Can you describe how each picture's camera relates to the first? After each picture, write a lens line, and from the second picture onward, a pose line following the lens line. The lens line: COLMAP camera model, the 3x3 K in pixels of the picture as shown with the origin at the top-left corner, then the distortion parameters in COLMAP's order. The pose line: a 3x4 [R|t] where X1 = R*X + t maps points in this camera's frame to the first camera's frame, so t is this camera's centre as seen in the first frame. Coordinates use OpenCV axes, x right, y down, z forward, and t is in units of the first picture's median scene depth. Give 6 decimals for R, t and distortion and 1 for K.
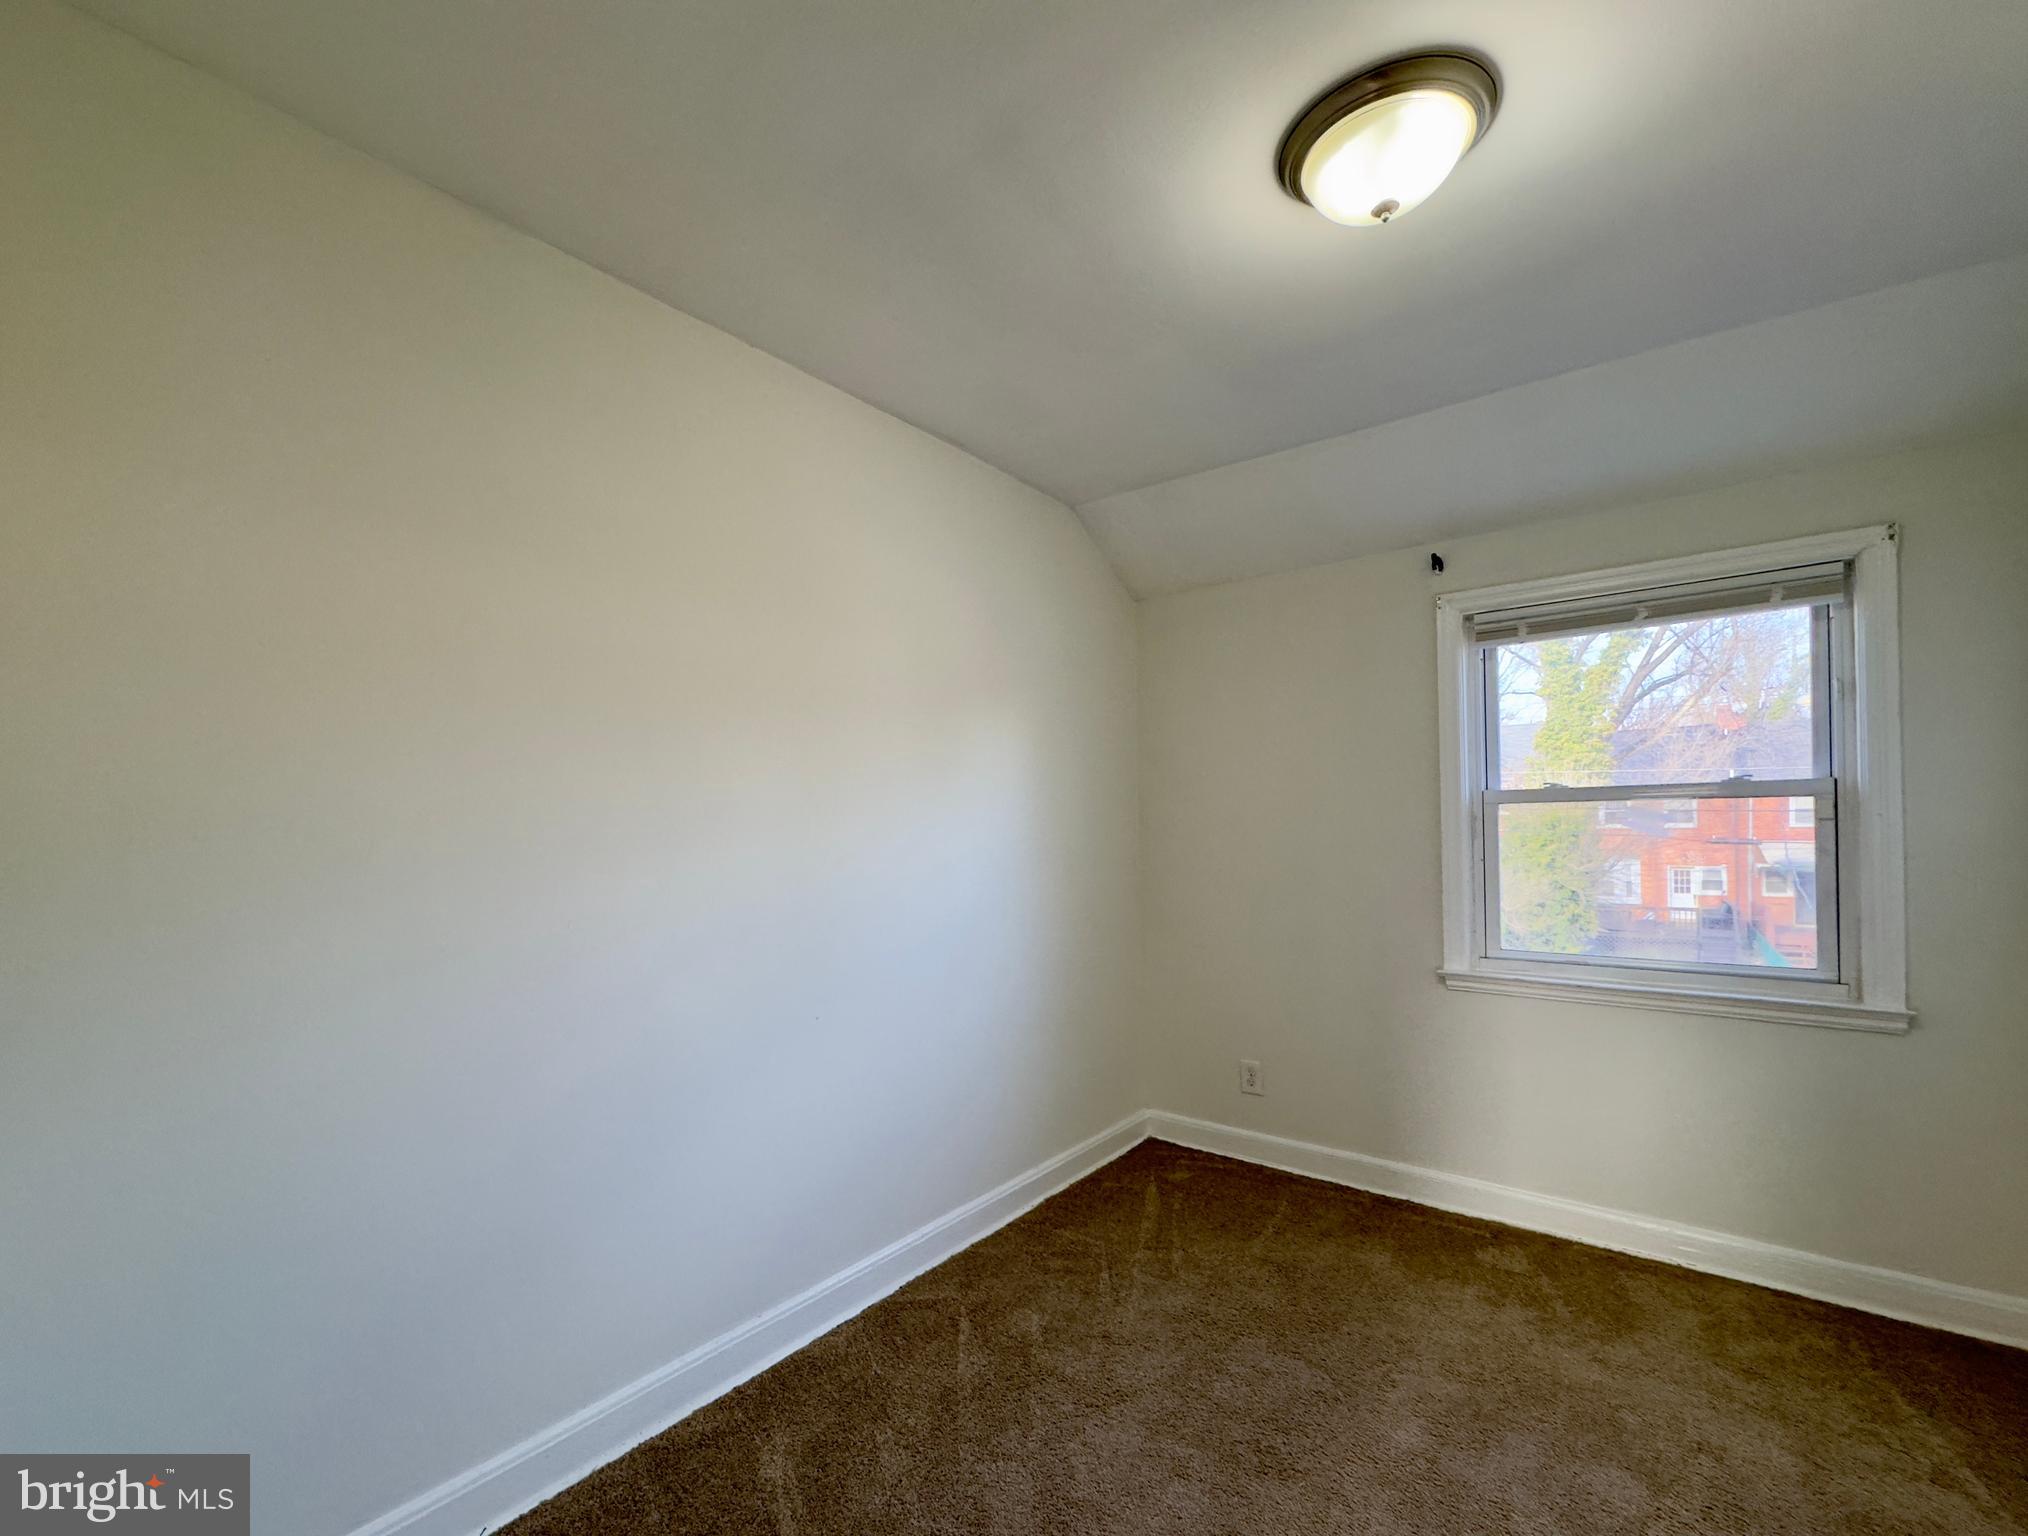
lens RADIAL K [[1337.7, 0, 1014.0], [0, 1337.7, 768.0], [0, 0, 1]] dist [0.000924, -0.000075]
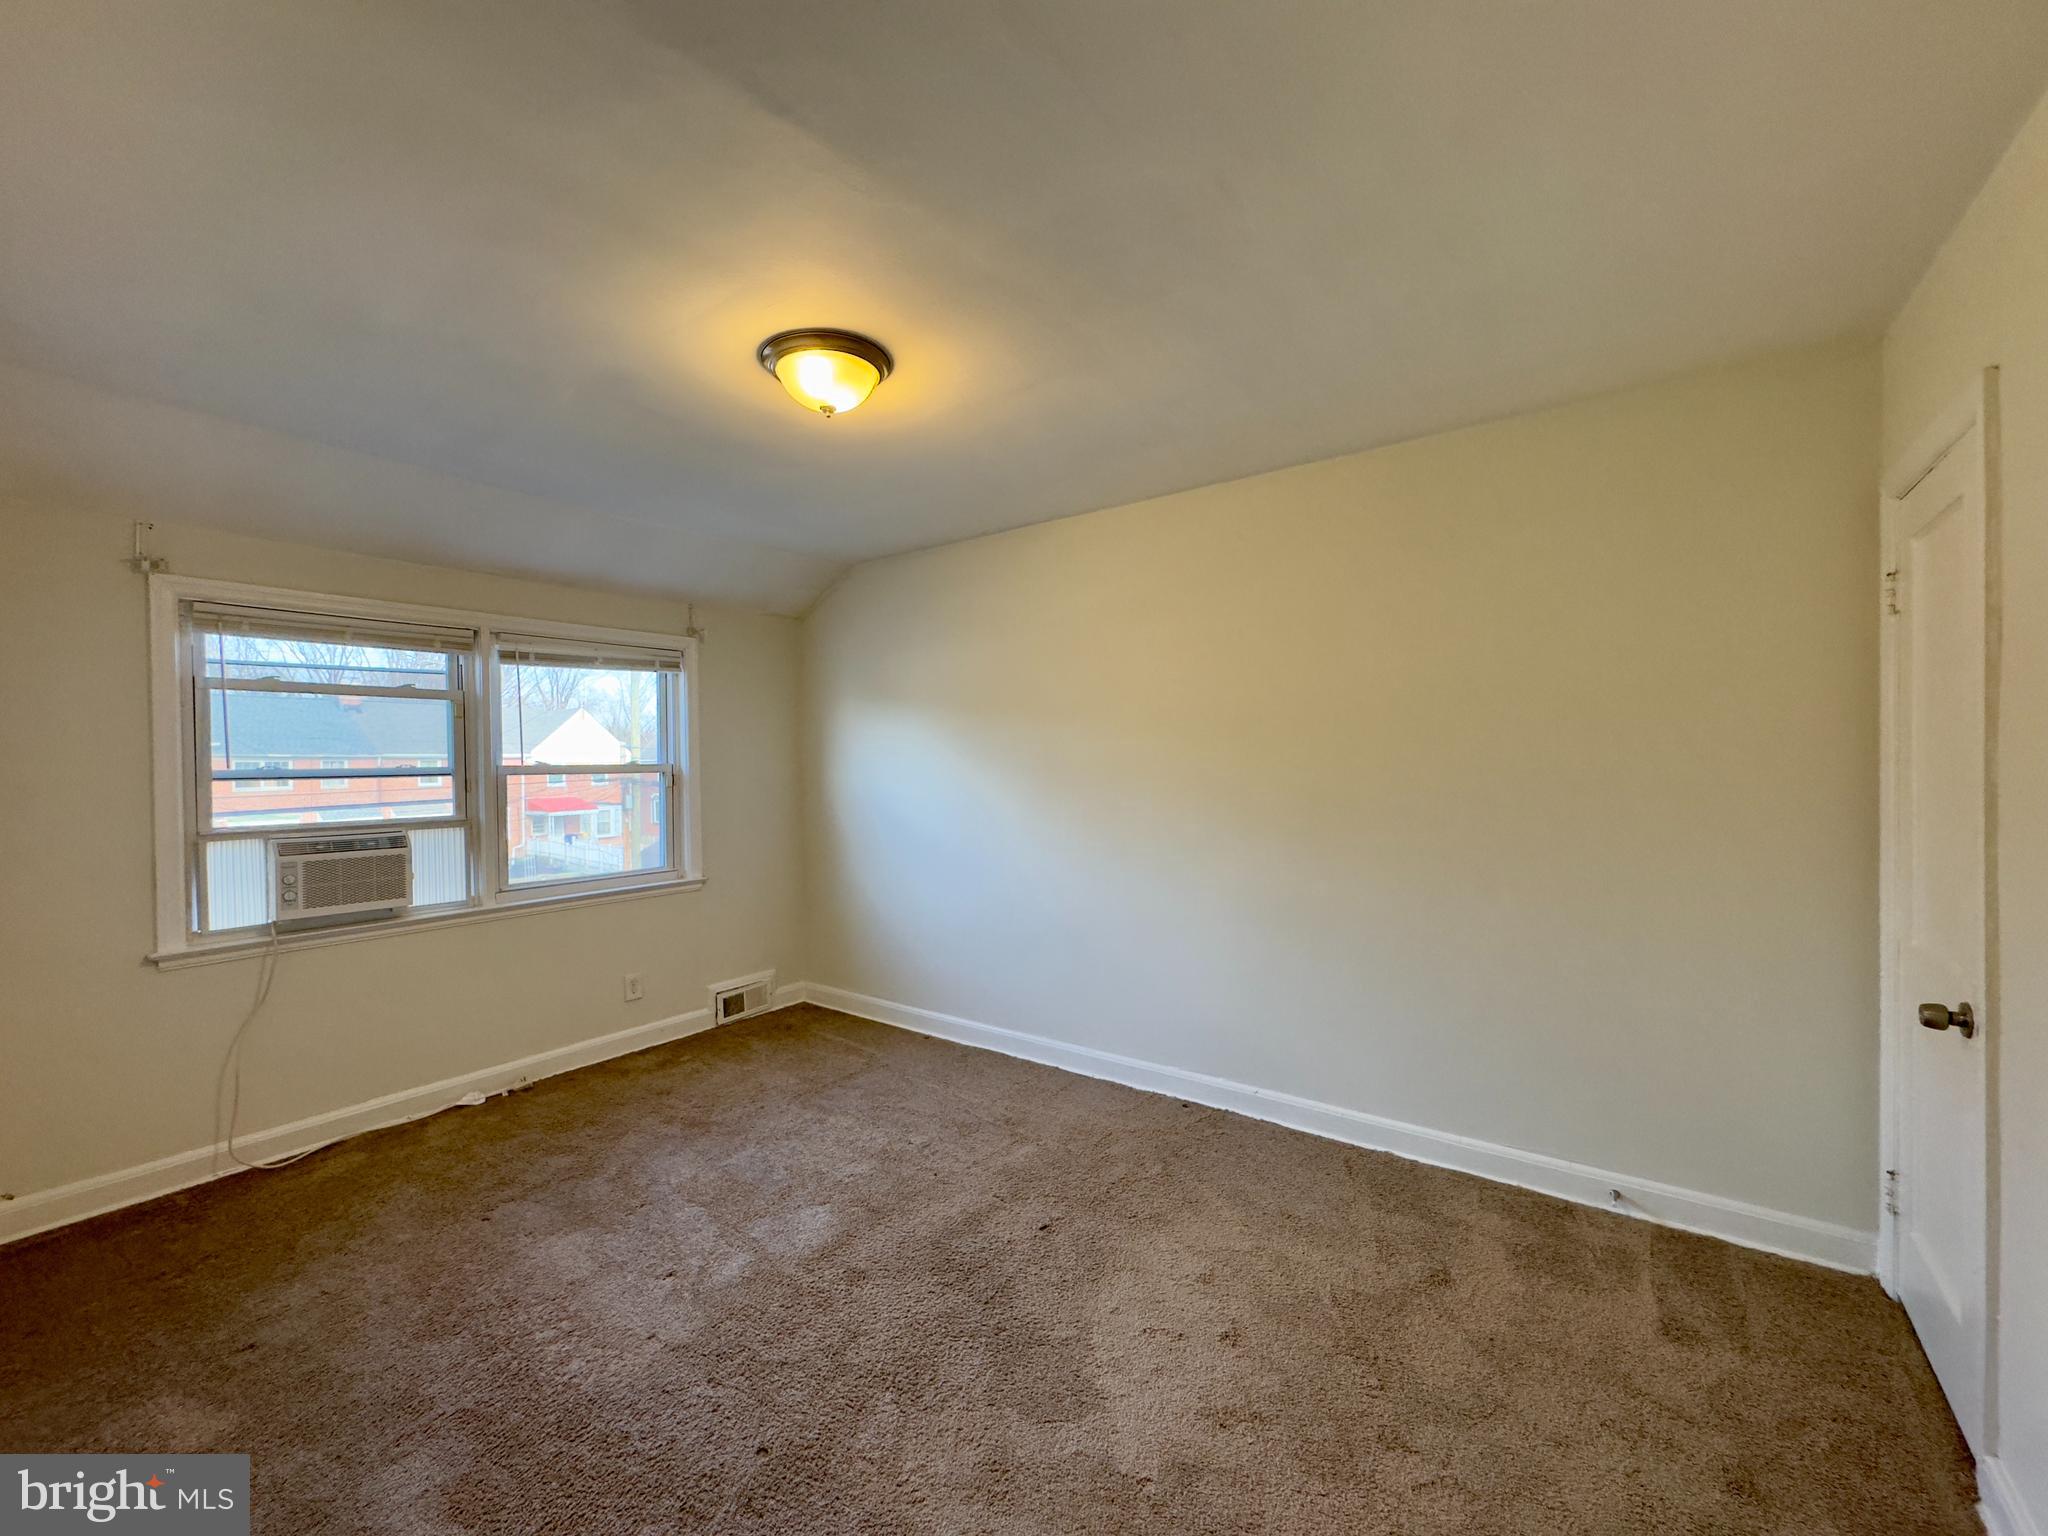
lens RADIAL K [[818.8, 0, 1024.0], [0, 818.8, 768.0], [0, 0, 1]] dist [-0.000512, 0.002763]
pose [[-0.261740, 0.021106, 0.964908, -0.435507], [-0.005687, 0.999710, -0.023410, 0.025470], [-0.965122, -0.011615, -0.261544, 0.546654]]
